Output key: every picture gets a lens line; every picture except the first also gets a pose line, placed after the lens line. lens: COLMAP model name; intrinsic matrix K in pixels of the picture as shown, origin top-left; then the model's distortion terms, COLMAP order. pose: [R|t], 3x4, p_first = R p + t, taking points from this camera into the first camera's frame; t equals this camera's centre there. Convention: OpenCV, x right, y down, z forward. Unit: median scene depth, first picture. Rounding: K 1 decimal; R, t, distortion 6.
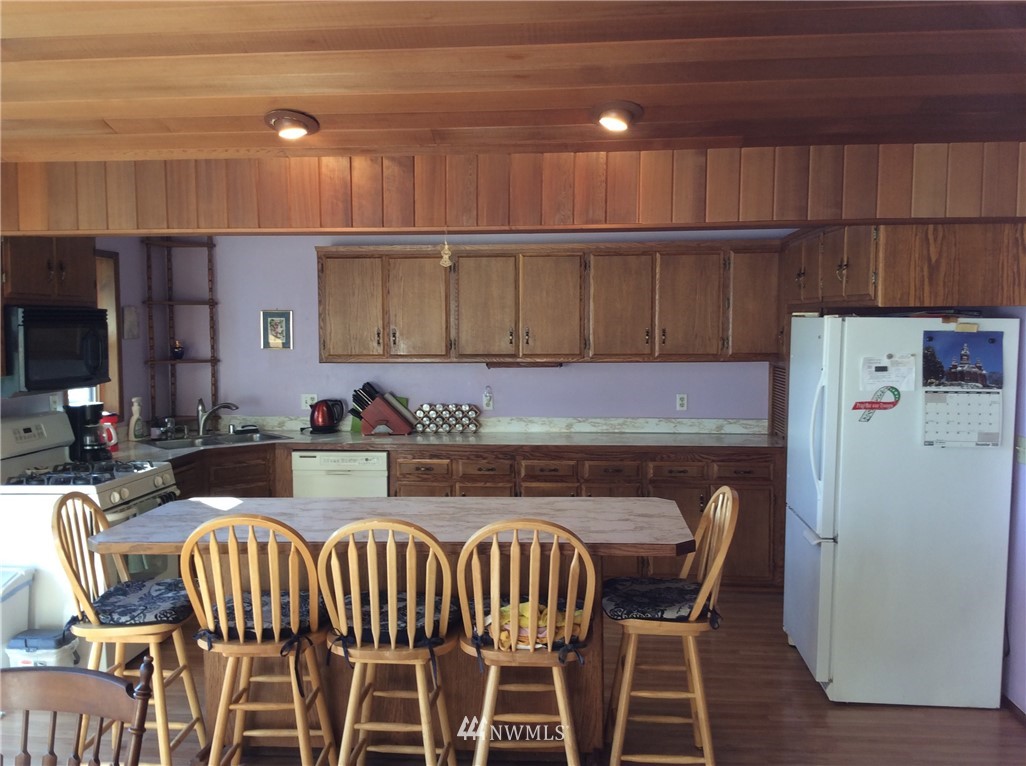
lens RADIAL K [[949.0, 0, 513.0], [0, 949.0, 383.0], [0, 0, 1]] dist [0.163828, -0.315769]
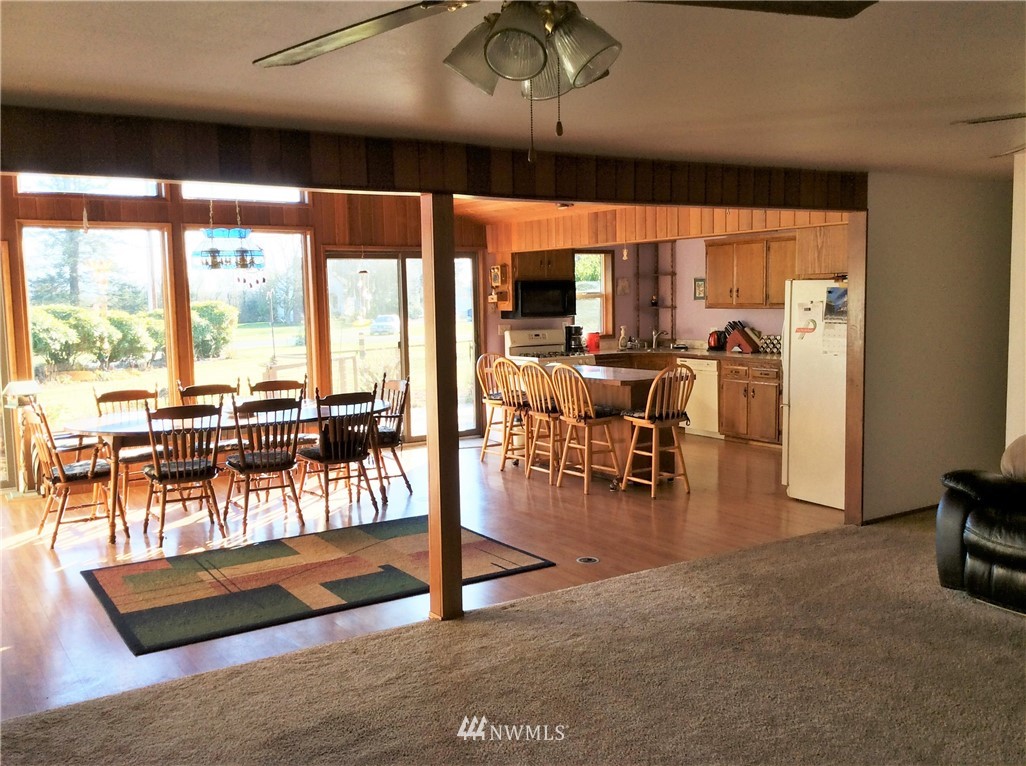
lens RADIAL K [[949.0, 0, 513.0], [0, 949.0, 383.0], [0, 0, 1]] dist [0.163828, -0.315769]
pose [[0.624252, 0.070112, -0.778070, 0.957787], [-0.036702, 0.997497, 0.060438, 0.022215], [0.780360, -0.009172, 0.625263, -0.352195]]
